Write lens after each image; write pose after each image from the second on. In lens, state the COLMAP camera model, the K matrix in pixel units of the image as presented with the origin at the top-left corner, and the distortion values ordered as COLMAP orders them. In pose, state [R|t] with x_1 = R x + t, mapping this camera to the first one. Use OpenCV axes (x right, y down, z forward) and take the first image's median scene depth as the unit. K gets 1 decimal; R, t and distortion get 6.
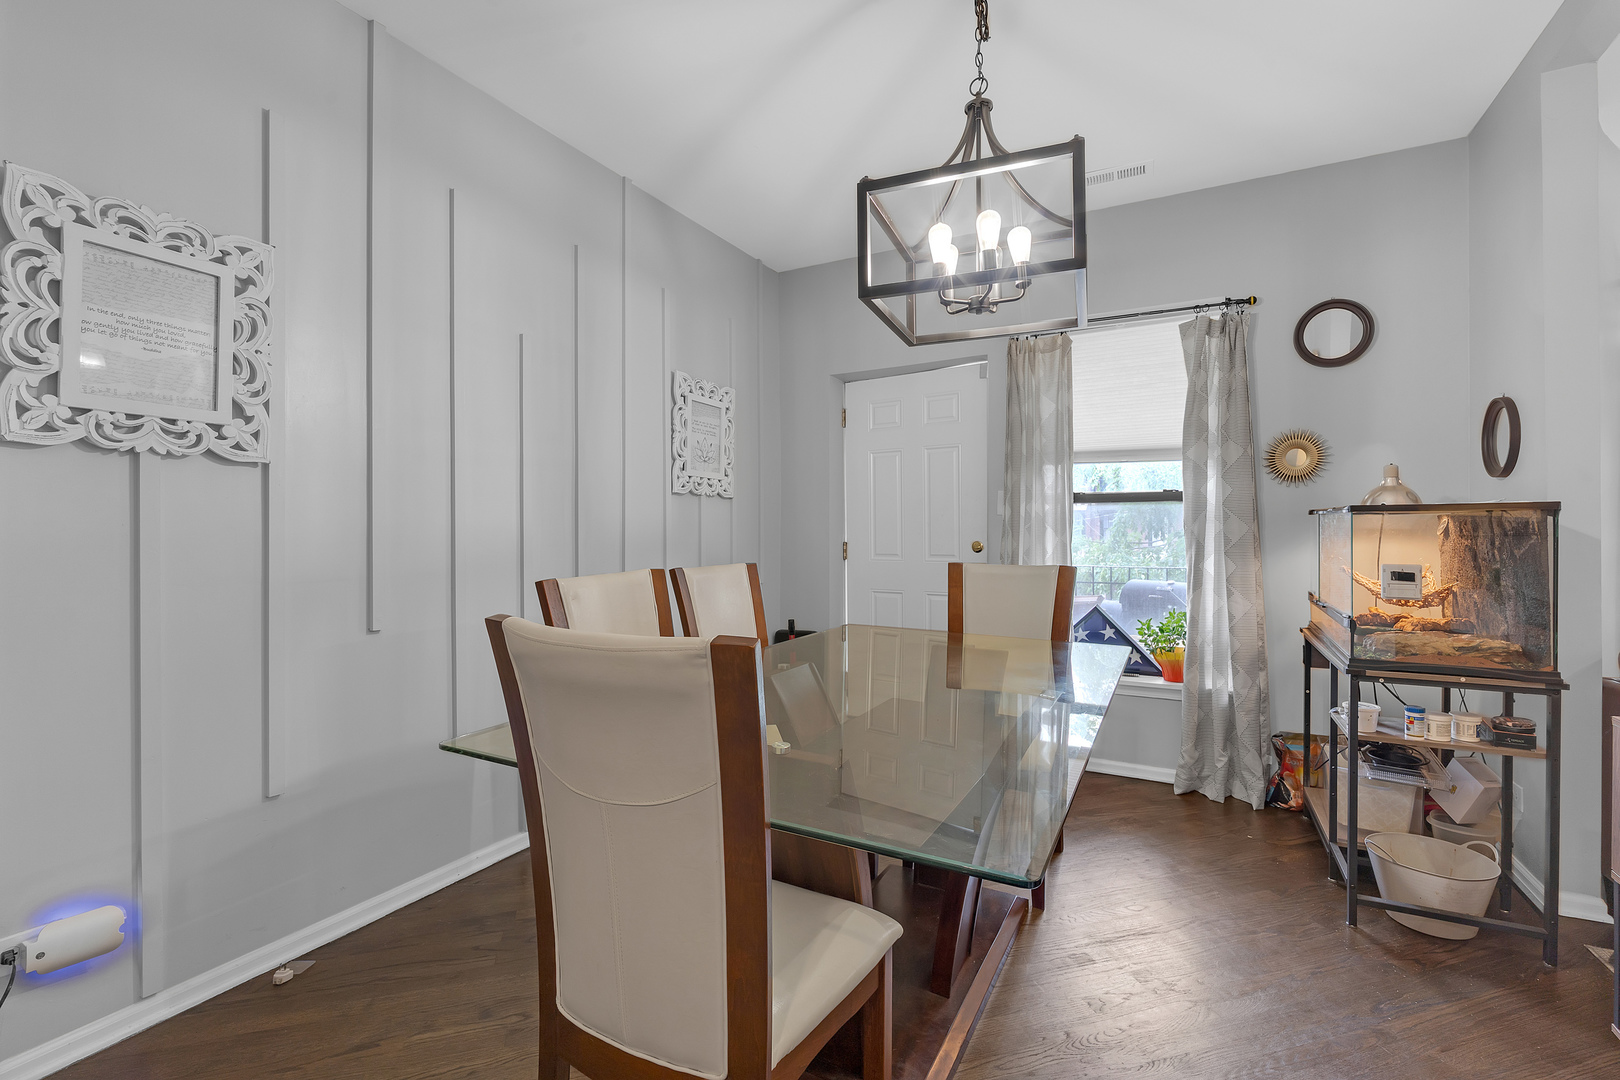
lens RADIAL K [[721.9, 0, 814.3], [0, 721.9, 535.3], [0, 0, 1]] dist [-0.002877, -0.000784]
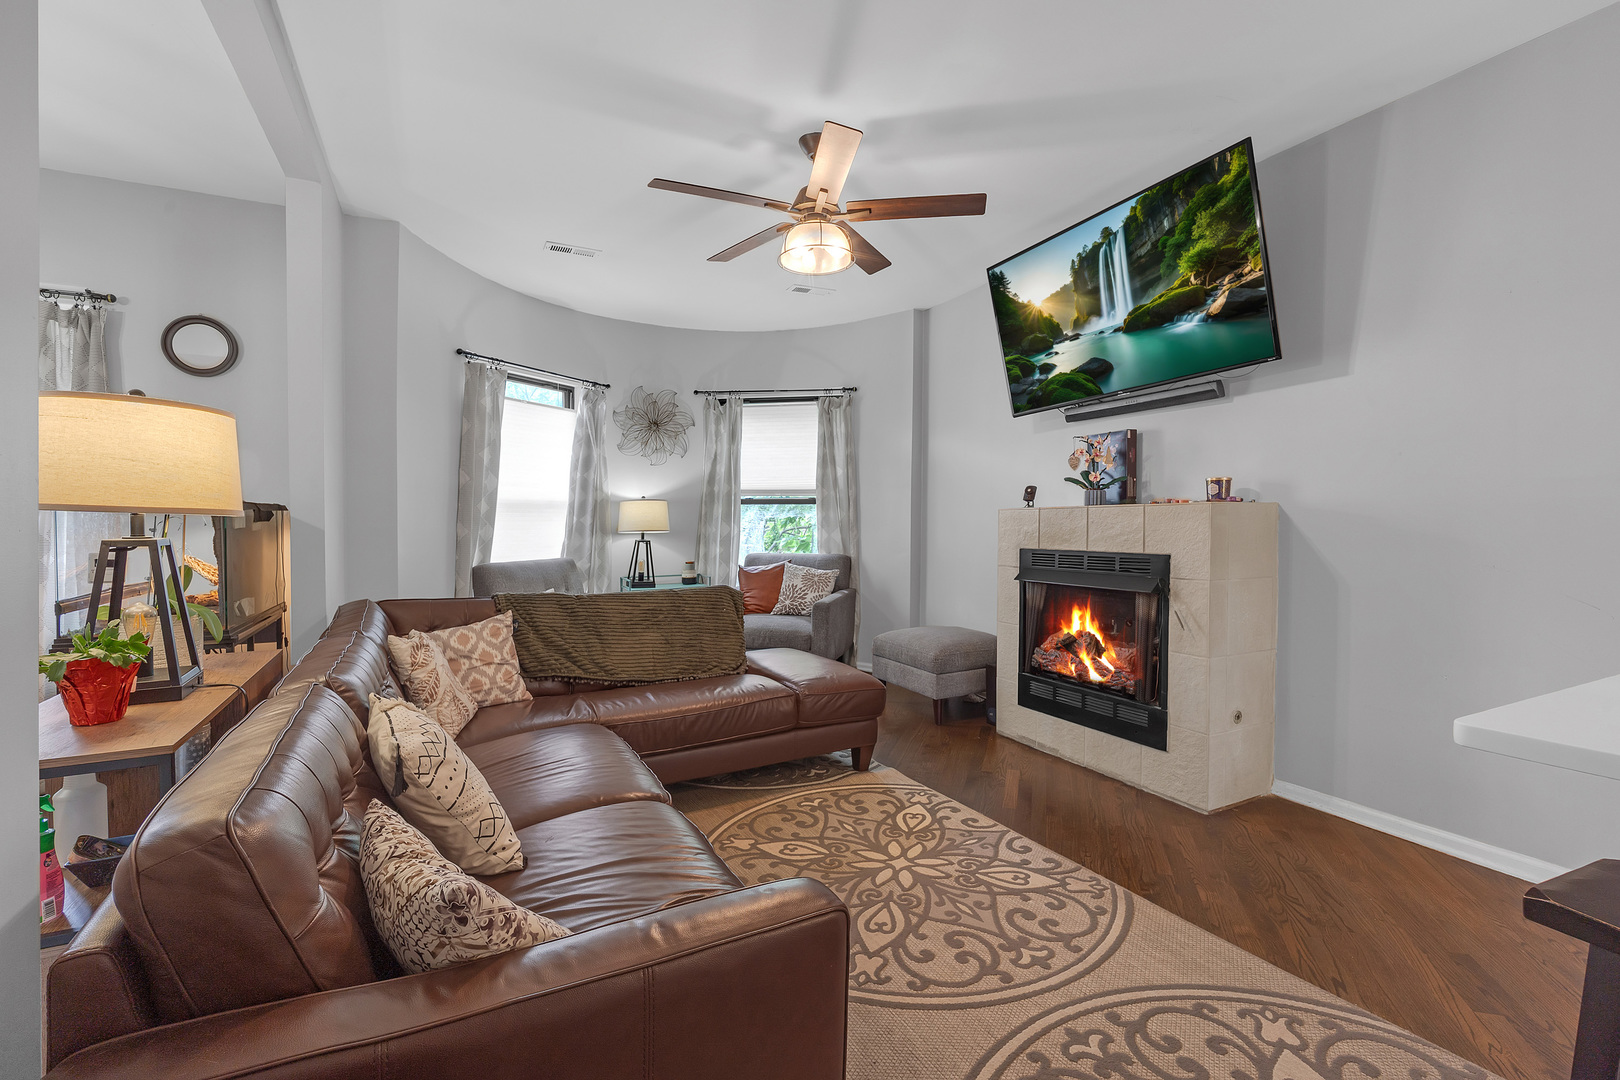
lens RADIAL K [[717.3, 0, 810.0], [0, 717.3, 540.0], [0, 0, 1]] dist [0.002418, 0.000429]
pose [[0.576388, -0.020128, 0.816929, 0.371478], [0.009190, 0.999793, 0.018150, 0.007546], [-0.817125, -0.002954, 0.576453, -0.438366]]
